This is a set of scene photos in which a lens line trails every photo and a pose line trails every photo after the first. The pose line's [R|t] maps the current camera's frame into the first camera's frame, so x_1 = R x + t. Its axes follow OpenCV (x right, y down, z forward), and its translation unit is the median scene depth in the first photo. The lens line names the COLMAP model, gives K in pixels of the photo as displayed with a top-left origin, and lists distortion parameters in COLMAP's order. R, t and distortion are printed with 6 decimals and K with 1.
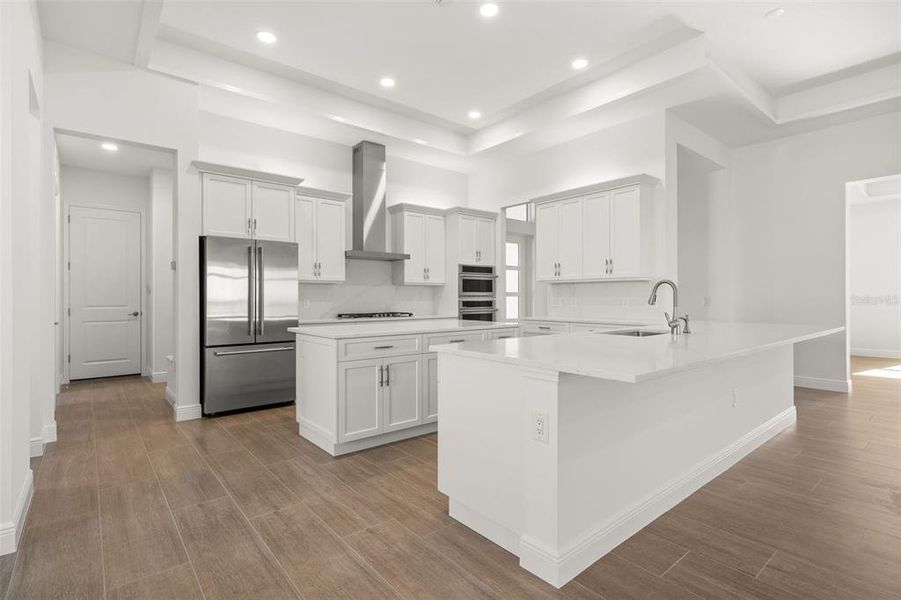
lens RADIAL K [[436.8, 0, 451.0], [0, 436.8, 297.2], [0, 0, 1]] dist [-0.000964, -0.000083]
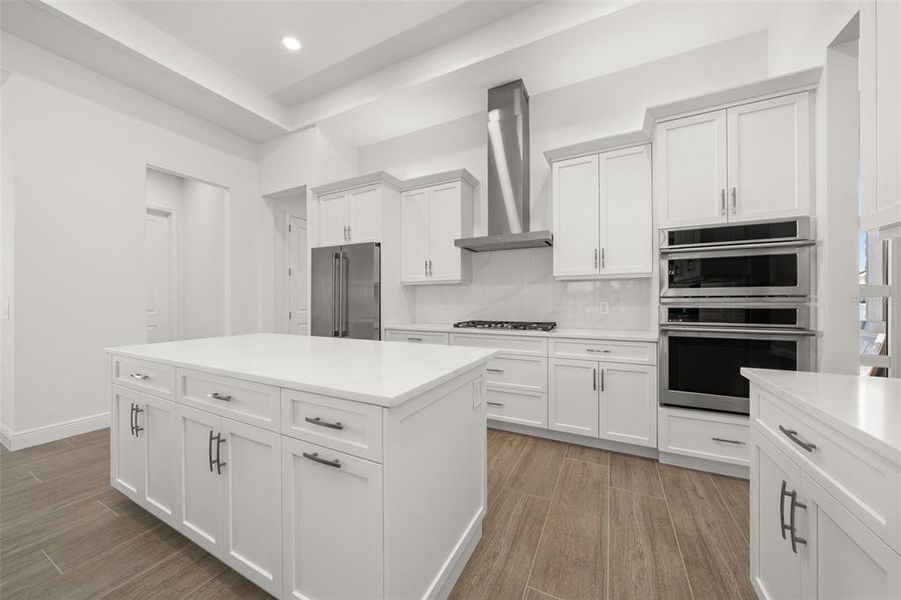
lens RADIAL K [[310.4, 0, 451.1], [0, 310.4, 304.3], [0, 0, 1]] dist [-0.000427, -0.000075]
pose [[0.392859, 0.011401, -0.919528, 0.239685], [0.001224, 0.999916, 0.012920, 0.000695], [0.919598, -0.006201, 0.392812, 0.657557]]
